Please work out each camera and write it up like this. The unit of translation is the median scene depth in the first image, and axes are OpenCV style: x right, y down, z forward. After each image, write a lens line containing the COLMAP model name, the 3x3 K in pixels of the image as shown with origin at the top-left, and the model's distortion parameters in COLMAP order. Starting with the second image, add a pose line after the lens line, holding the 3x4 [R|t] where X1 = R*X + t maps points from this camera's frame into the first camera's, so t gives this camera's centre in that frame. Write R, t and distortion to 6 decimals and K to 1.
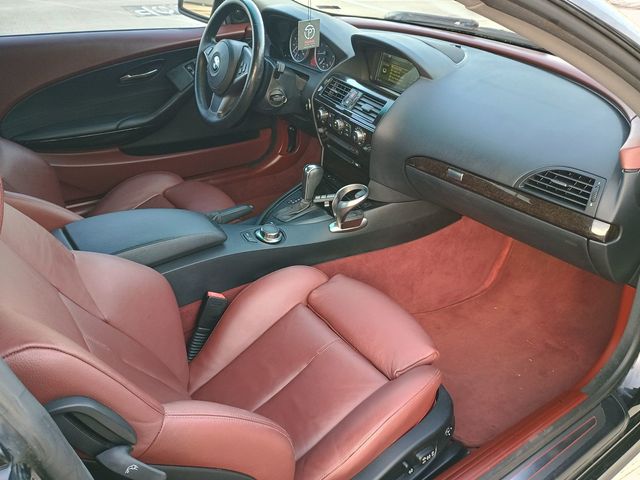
lens RADIAL K [[517.9, 0, 319.3], [0, 517.9, 246.9], [0, 0, 1]] dist [0.013473, -0.000368]
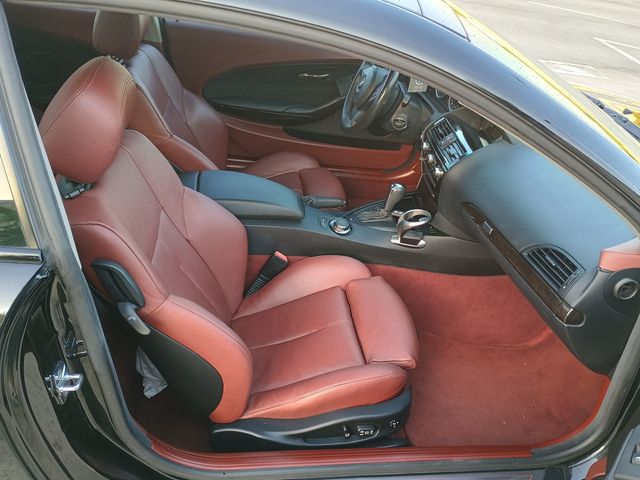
lens RADIAL K [[488.3, 0, 320.0], [0, 488.3, 240.0], [0, 0, 1]] dist [-0.000906, 0.000359]
pose [[0.892563, 0.336671, -0.299973, 0.215481], [-0.339071, 0.939650, 0.045708, -0.029792], [0.297258, 0.060914, 0.952852, -0.118925]]
